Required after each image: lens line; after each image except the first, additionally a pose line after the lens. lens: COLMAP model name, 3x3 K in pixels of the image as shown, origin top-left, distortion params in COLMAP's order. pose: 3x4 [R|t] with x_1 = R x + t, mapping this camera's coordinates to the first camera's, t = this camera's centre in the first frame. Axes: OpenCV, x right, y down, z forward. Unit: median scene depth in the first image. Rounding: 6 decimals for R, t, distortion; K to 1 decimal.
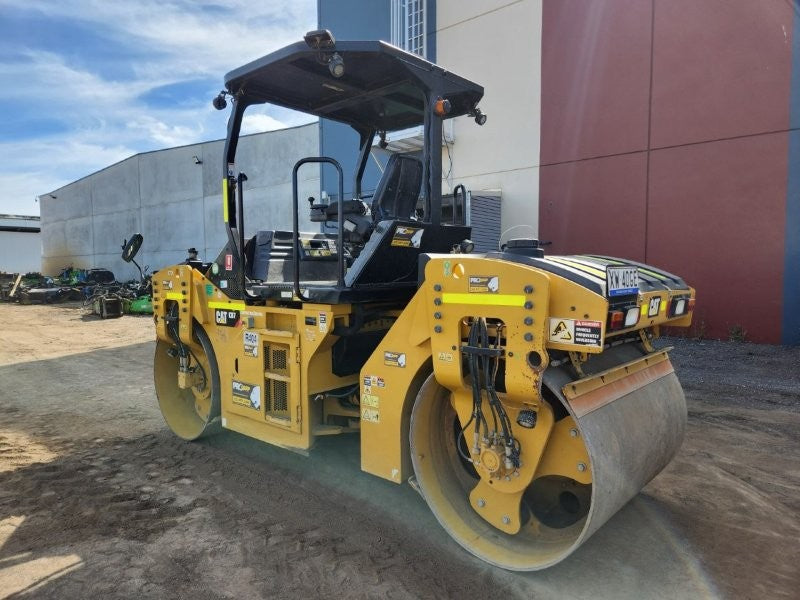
lens RADIAL K [[534.0, 0, 401.8], [0, 534.0, 293.4], [0, 0, 1]] dist [0.071917, -0.061741]
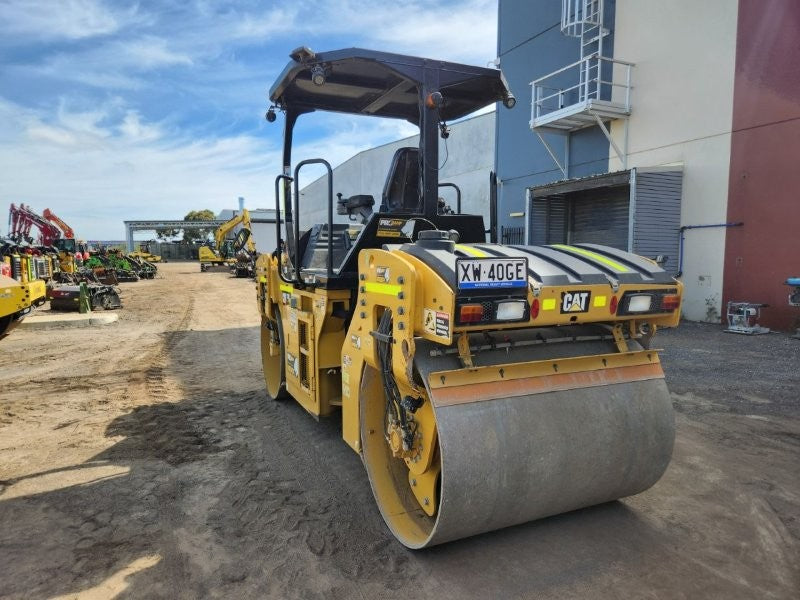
lens RADIAL K [[535.1, 0, 396.4], [0, 535.1, 296.6], [0, 0, 1]] dist [0.072336, -0.063529]
pose [[0.912492, 0.034139, -0.407668, 0.406964], [-0.020415, 0.999070, 0.037971, -0.009544], [0.408586, -0.026326, 0.912340, 0.028869]]
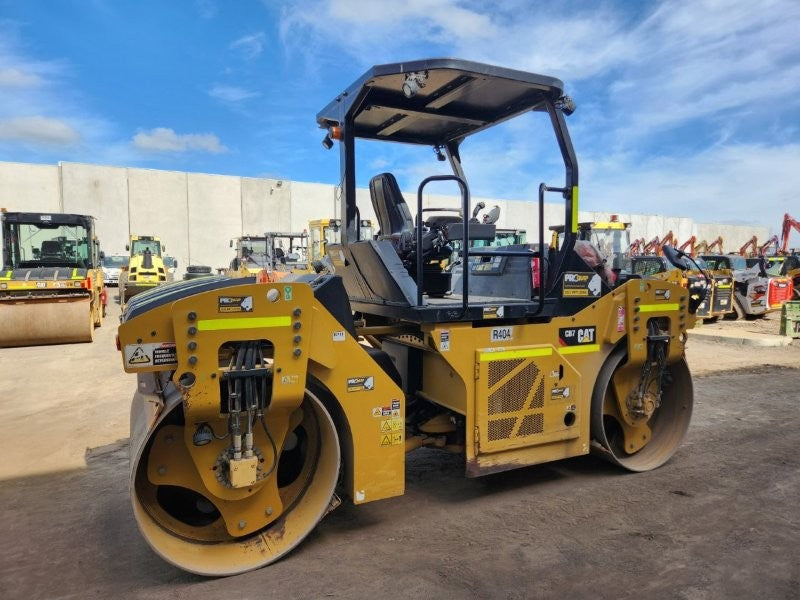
lens RADIAL K [[532.4, 0, 400.0], [0, 532.4, 300.0], [0, 0, 1]] dist [0.073126, -0.056470]
pose [[-0.368117, 0.063372, -0.927617, 0.941513], [-0.040880, 0.995607, 0.084239, -0.106801], [0.928880, 0.068931, -0.363909, 1.407895]]
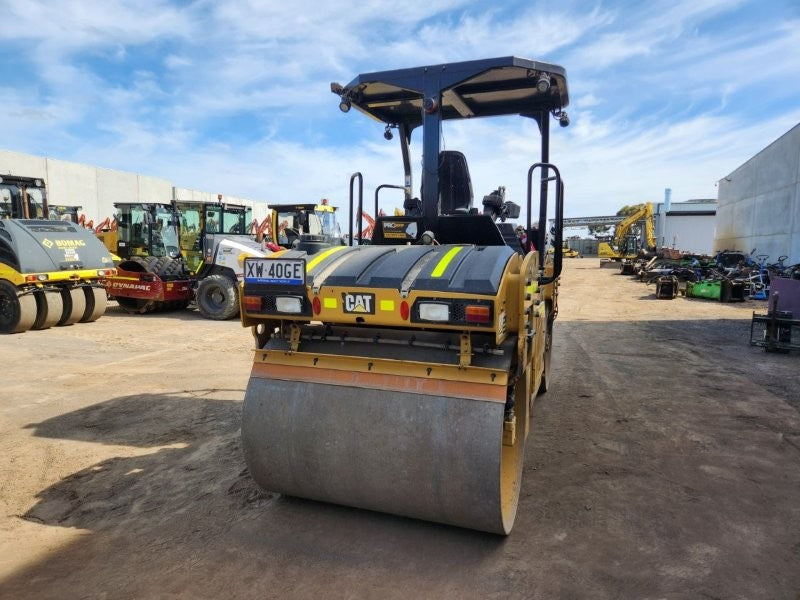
lens RADIAL K [[533.3, 0, 398.6], [0, 533.3, 304.0], [0, 0, 1]] dist [0.074498, -0.057670]
pose [[0.374830, 0.104157, -0.921224, 0.985924], [-0.054719, 0.994422, 0.090169, -0.045563], [0.925477, 0.016610, 0.378439, 0.514157]]
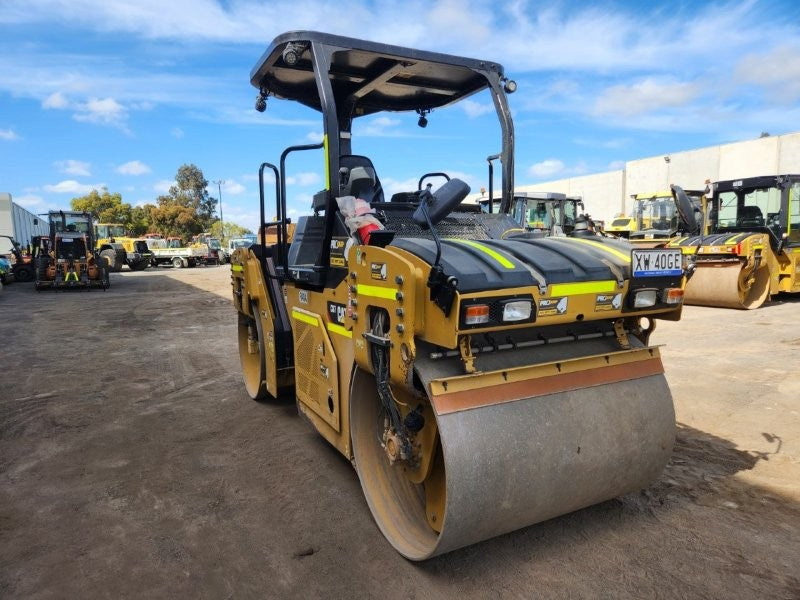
lens RADIAL K [[533.3, 0, 396.5], [0, 533.3, 303.0], [0, 0, 1]] dist [0.075729, -0.059503]
pose [[-0.932371, -0.009382, 0.361380, -0.510927], [0.047080, 0.987998, 0.147120, -0.104623], [-0.358423, 0.154184, -0.920739, 2.101585]]
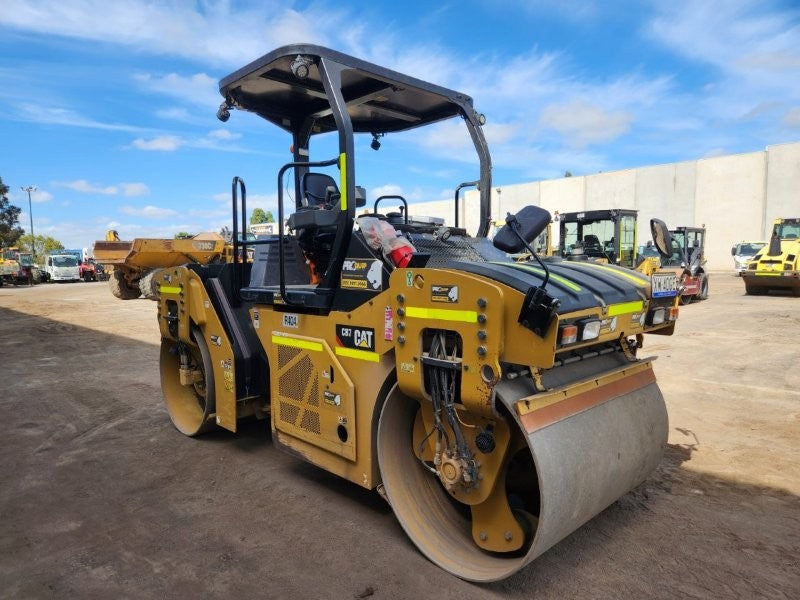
lens RADIAL K [[533.3, 0, 398.6], [0, 533.3, 304.0], [0, 0, 1]] dist [0.074498, -0.057670]
pose [[-0.996917, 0.014725, 0.077071, -0.248129], [0.024248, 0.991970, 0.124127, -0.118177], [-0.074624, 0.125613, -0.989269, 2.154524]]
